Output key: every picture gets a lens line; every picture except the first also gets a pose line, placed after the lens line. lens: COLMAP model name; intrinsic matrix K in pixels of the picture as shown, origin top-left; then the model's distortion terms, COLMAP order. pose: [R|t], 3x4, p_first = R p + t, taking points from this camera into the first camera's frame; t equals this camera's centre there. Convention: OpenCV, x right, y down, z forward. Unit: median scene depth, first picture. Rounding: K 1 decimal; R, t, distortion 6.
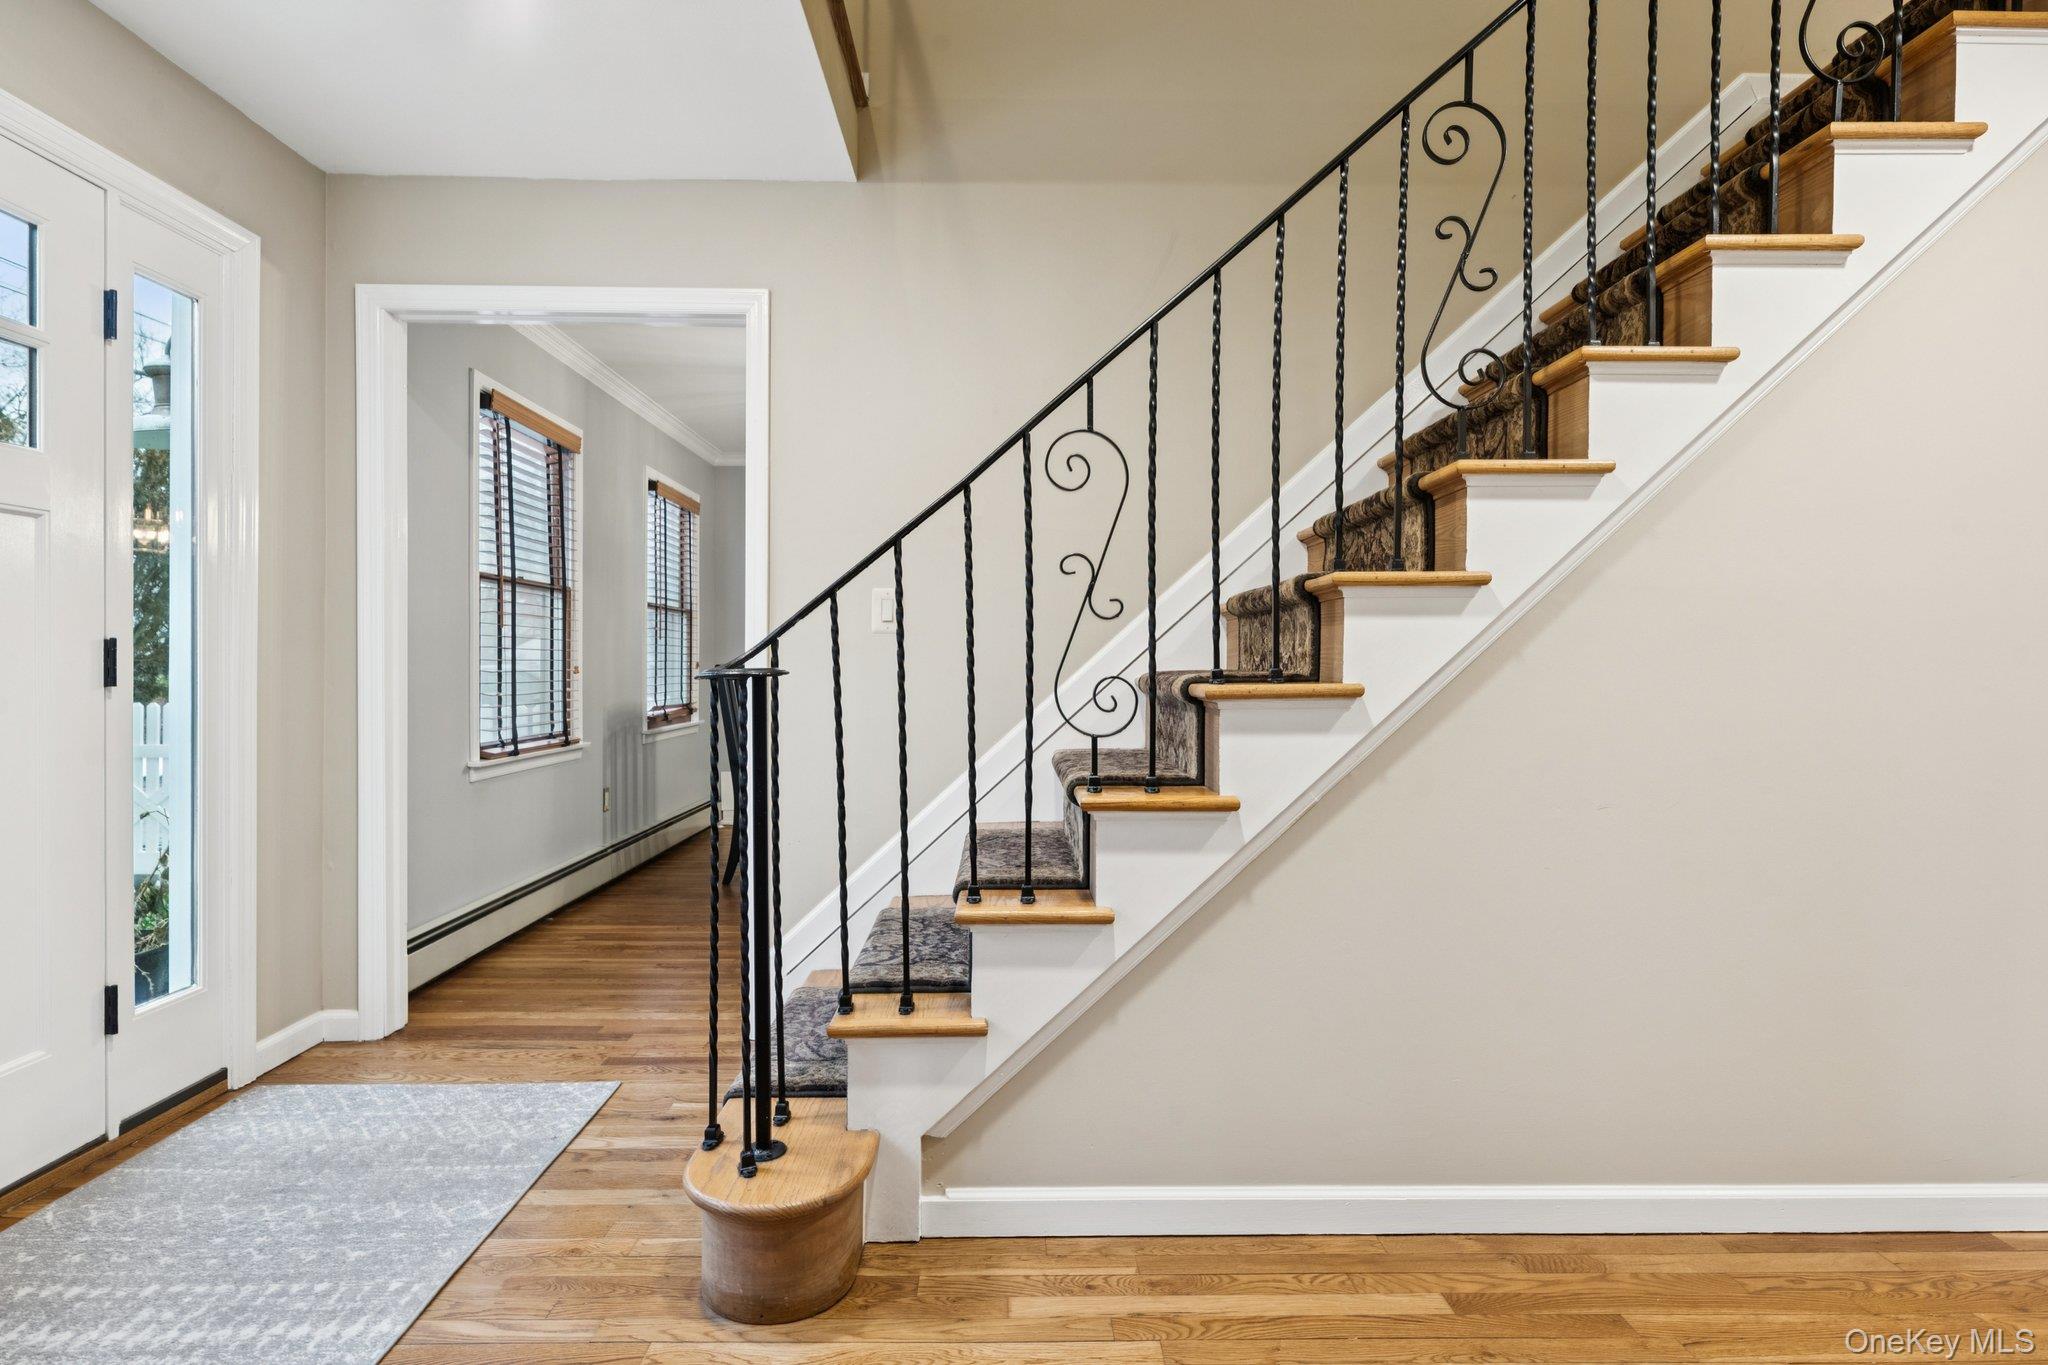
lens RADIAL K [[1021.4, 0, 1023.5], [0, 1021.4, 673.0], [0, 0, 1]] dist [0.002282, 0.000132]
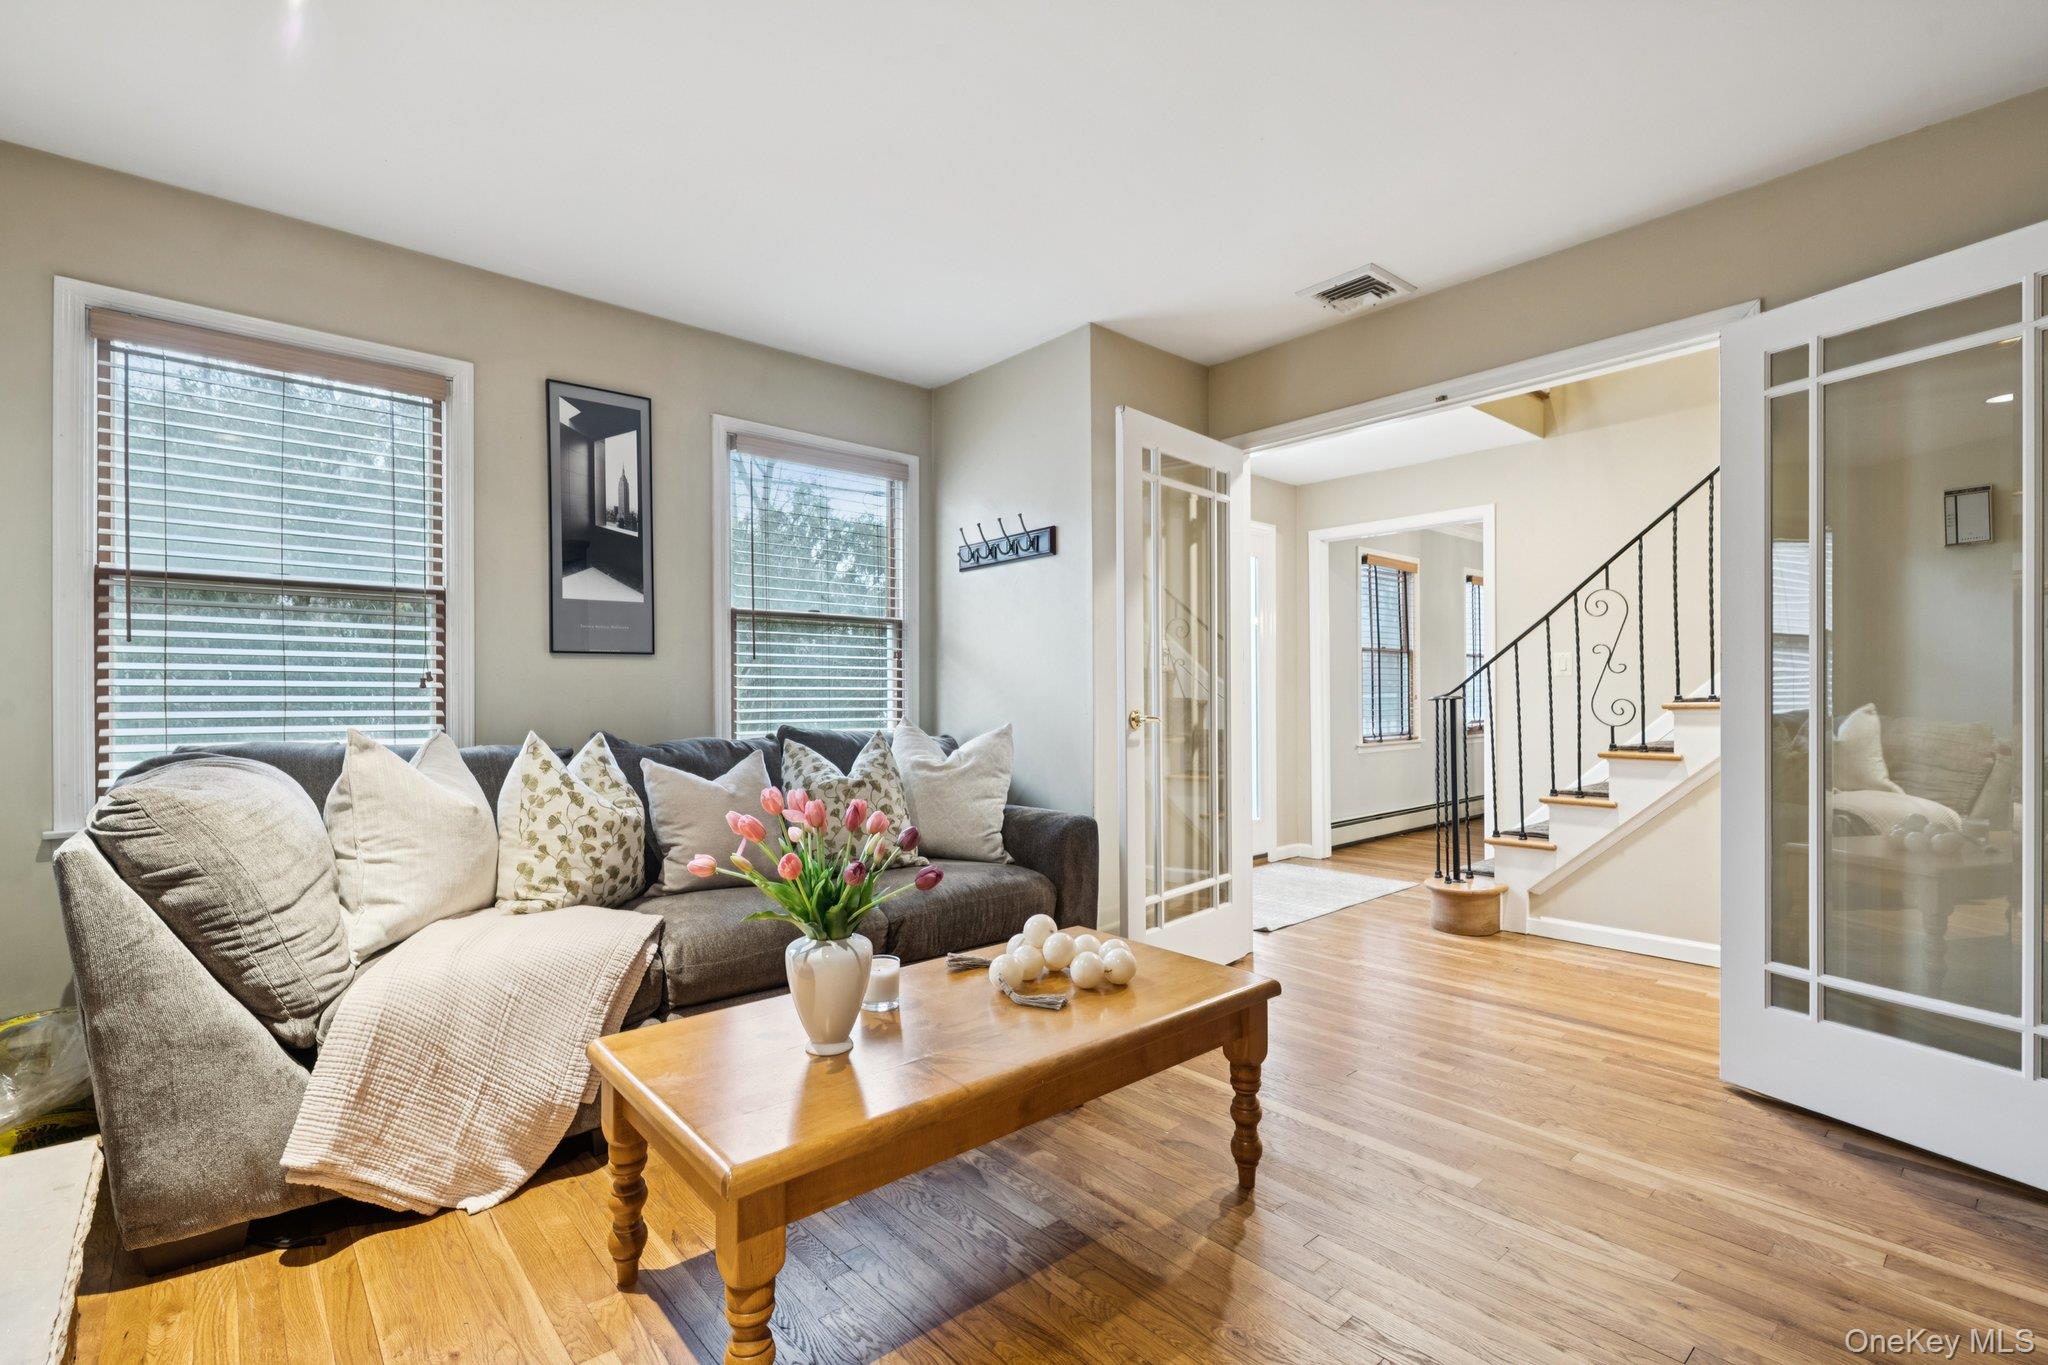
lens RADIAL K [[918.4, 0, 1028.9], [0, 918.4, 685.6], [0, 0, 1]] dist [0.002251, 0.000538]
pose [[0.657895, -0.014241, -0.752975, 0.435082], [0.002227, 0.999854, -0.016965, 0.003159], [0.753107, 0.009484, 0.657830, -0.745722]]
